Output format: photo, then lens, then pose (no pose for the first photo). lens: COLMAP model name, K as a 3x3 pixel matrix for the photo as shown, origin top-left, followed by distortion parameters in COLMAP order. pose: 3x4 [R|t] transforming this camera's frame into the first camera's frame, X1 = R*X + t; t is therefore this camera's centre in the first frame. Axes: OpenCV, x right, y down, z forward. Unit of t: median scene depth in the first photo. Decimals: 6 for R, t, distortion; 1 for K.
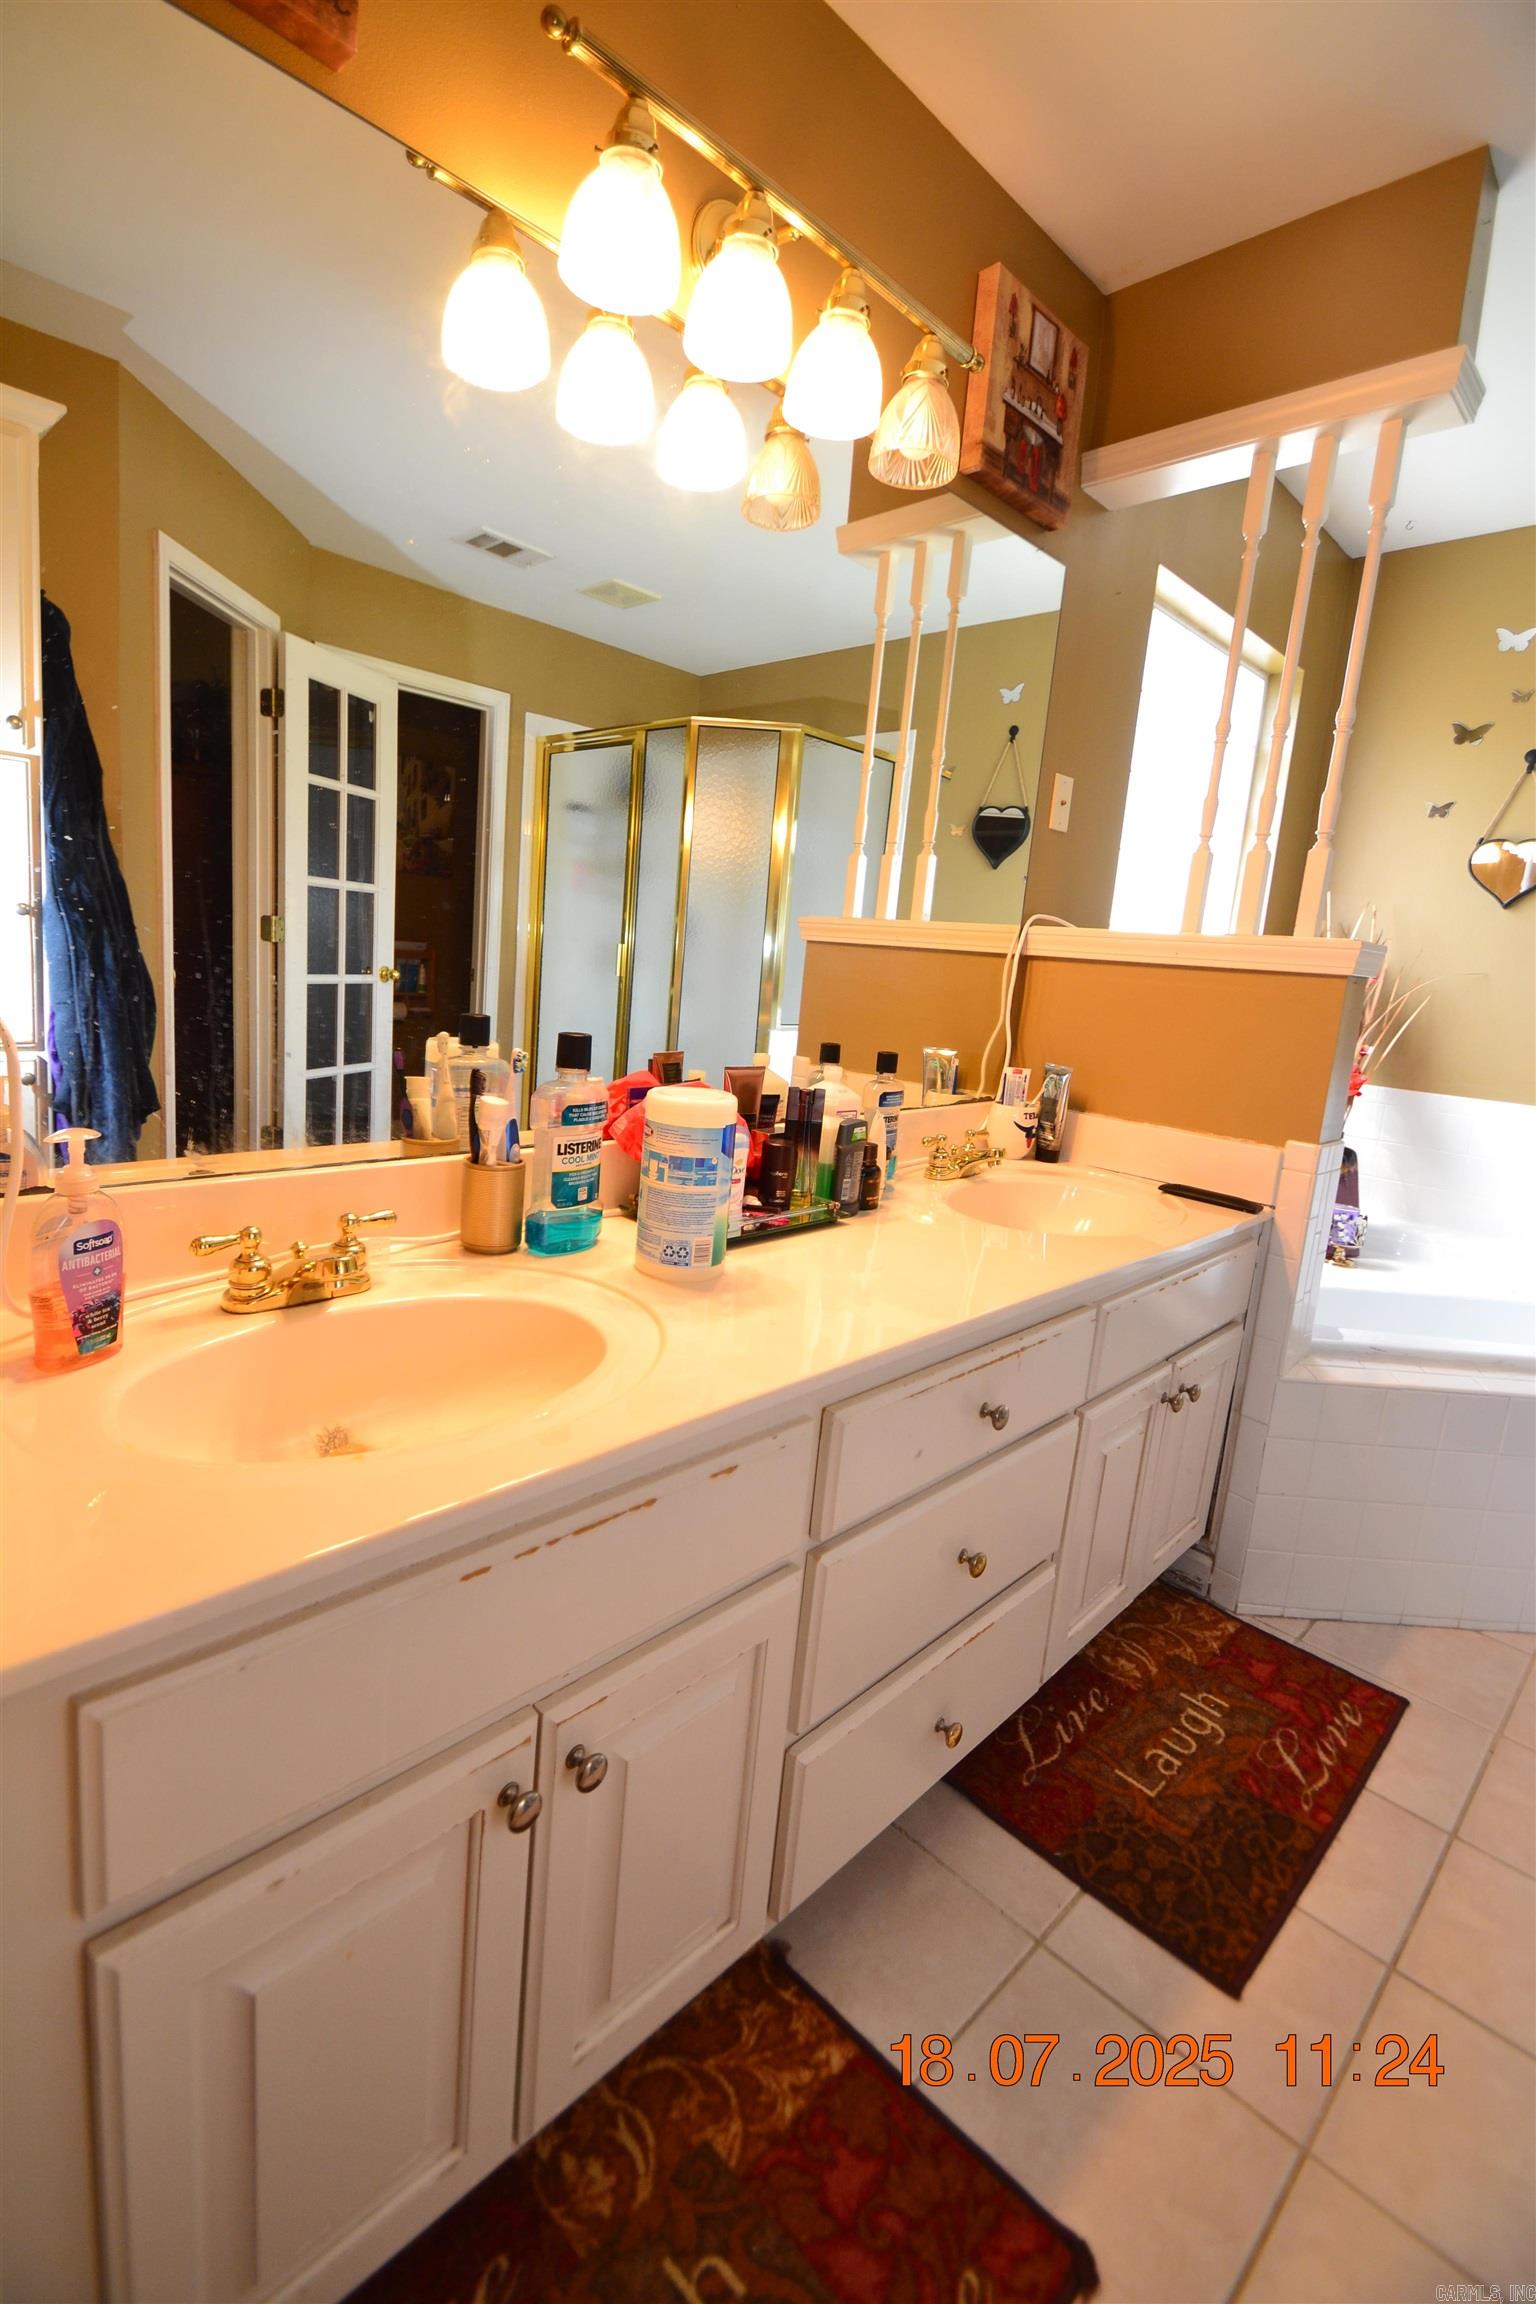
lens RADIAL K [[1024.2, 0, 786.0], [0, 1024.2, 1135.9], [0, 0, 1]] dist [0.017813, -0.016732]
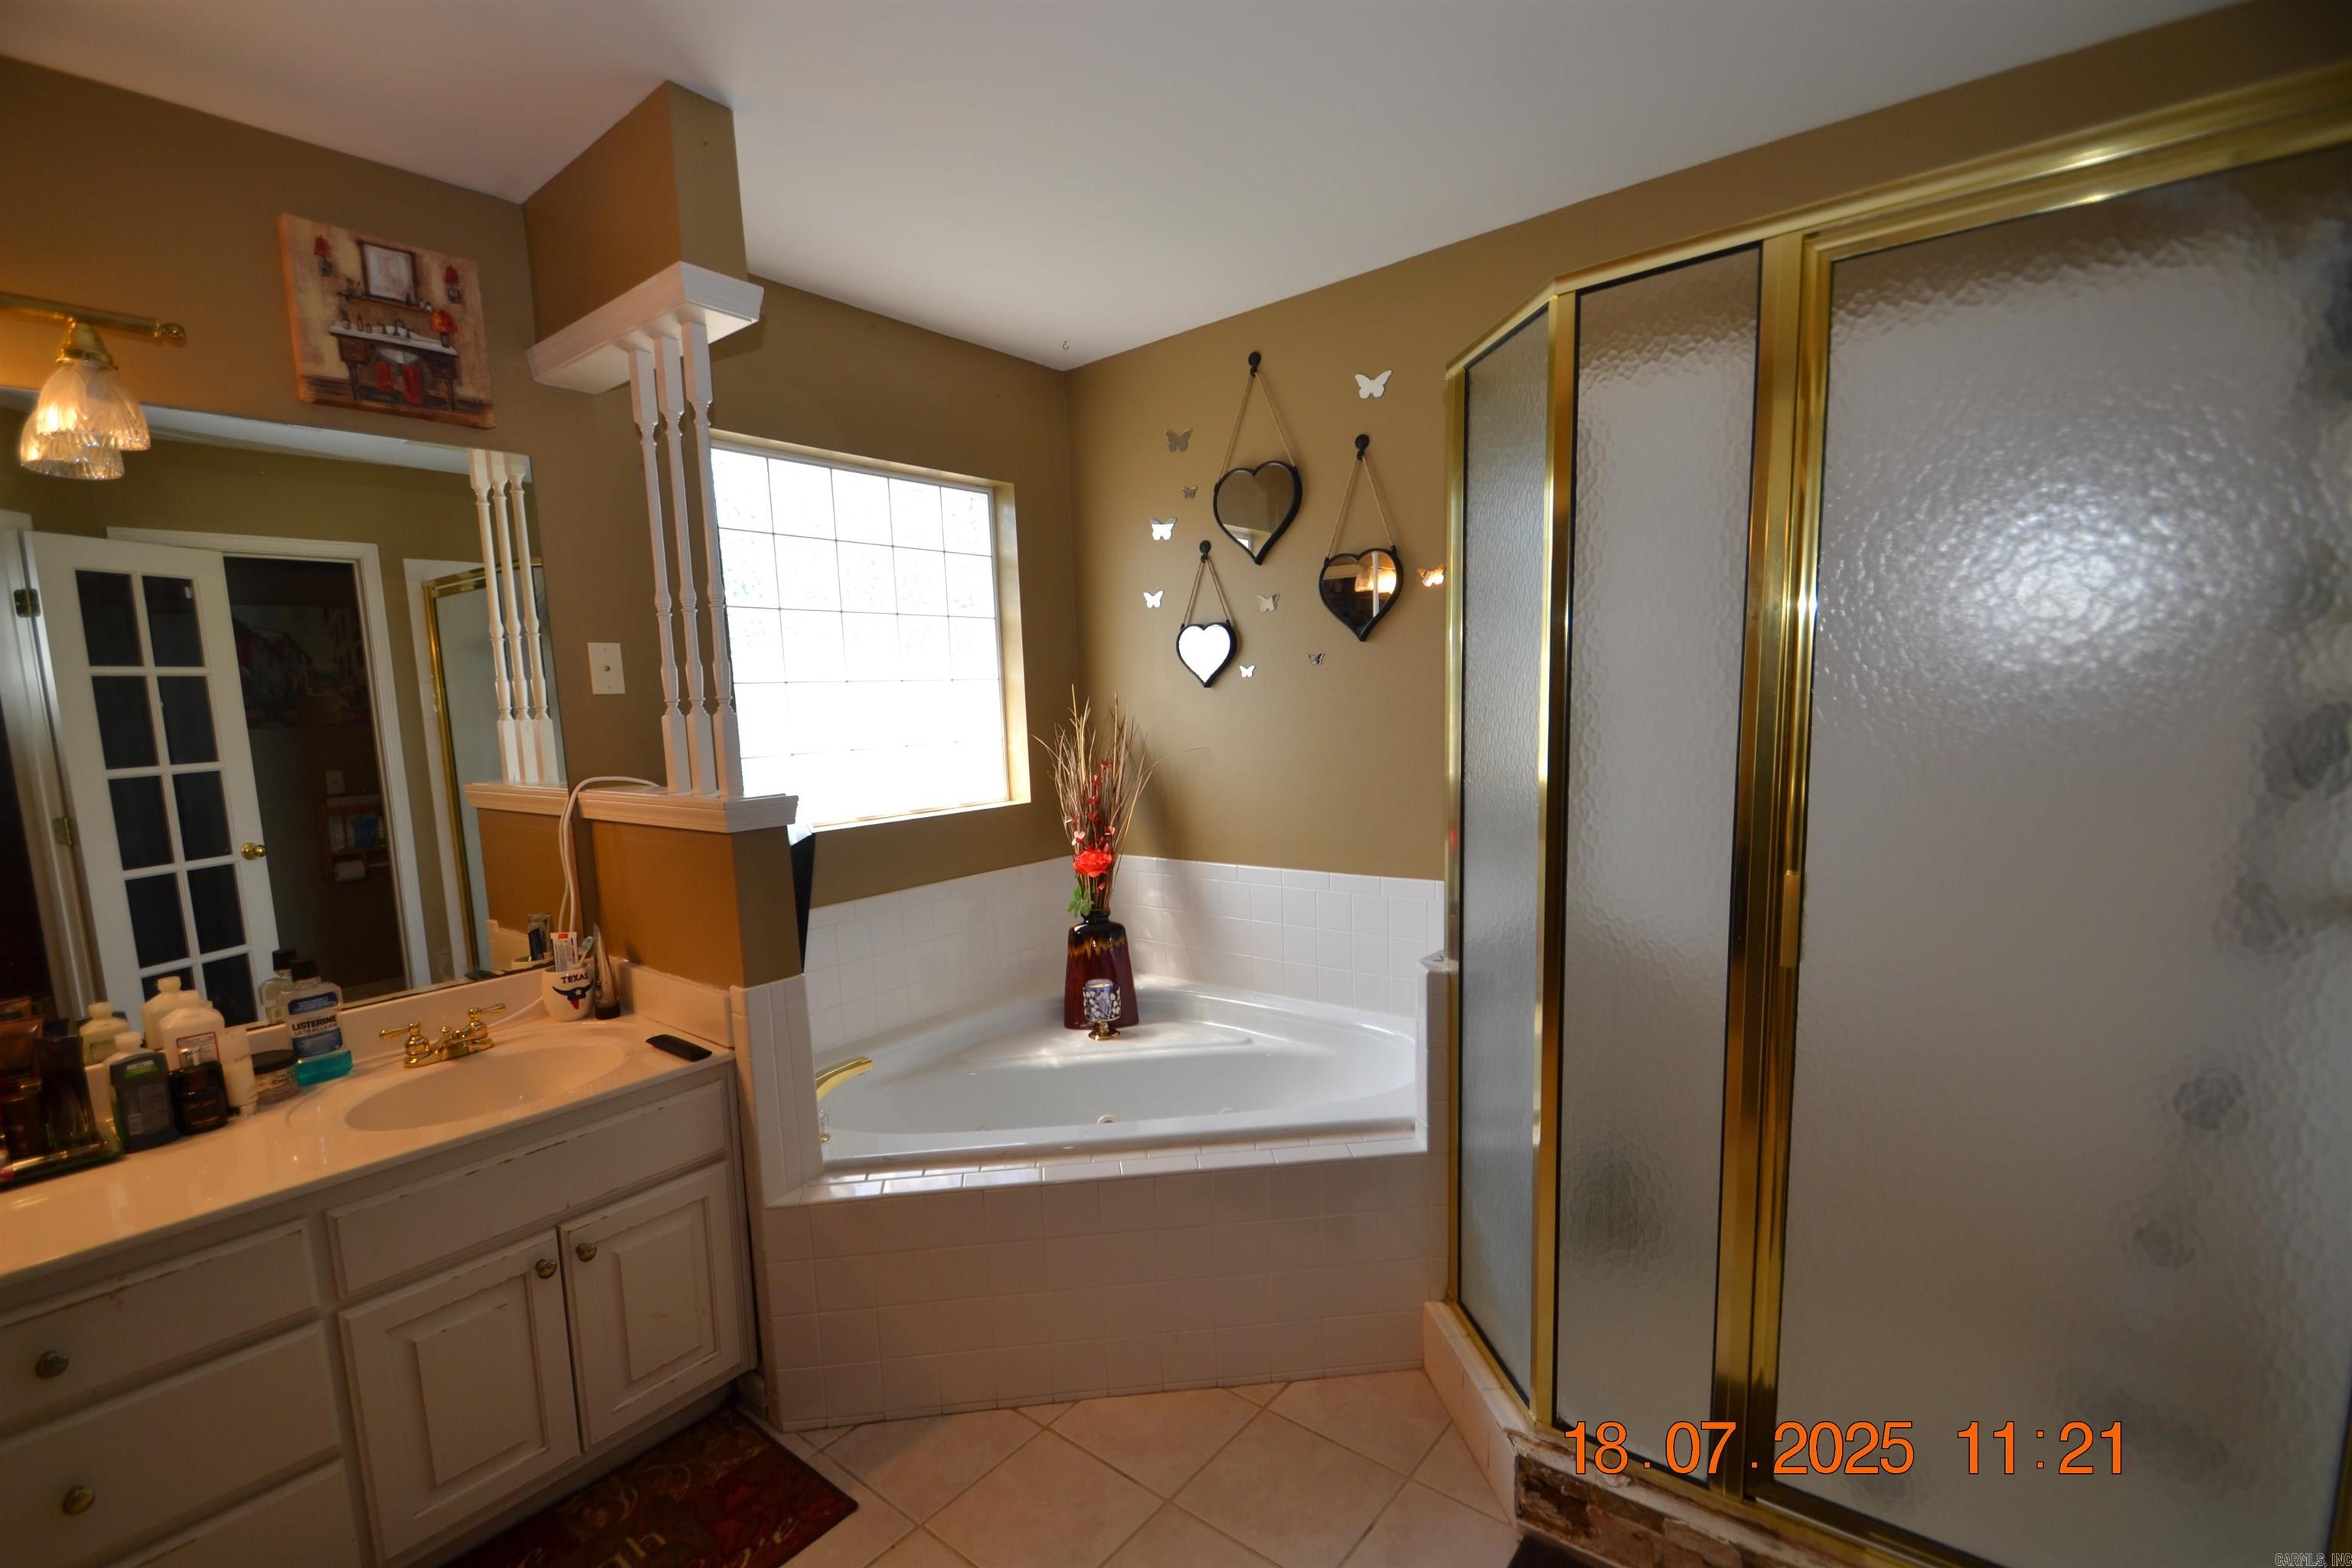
lens RADIAL K [[1045.5, 0, 1126.1], [0, 1045.5, 862.1], [0, 0, 1]] dist [0.017813, -0.016732]
pose [[0.986860, -0.132175, 0.092939, 0.843459], [0.134505, 0.990726, -0.019241, -0.048405], [-0.089533, 0.031489, 0.995486, -0.124999]]
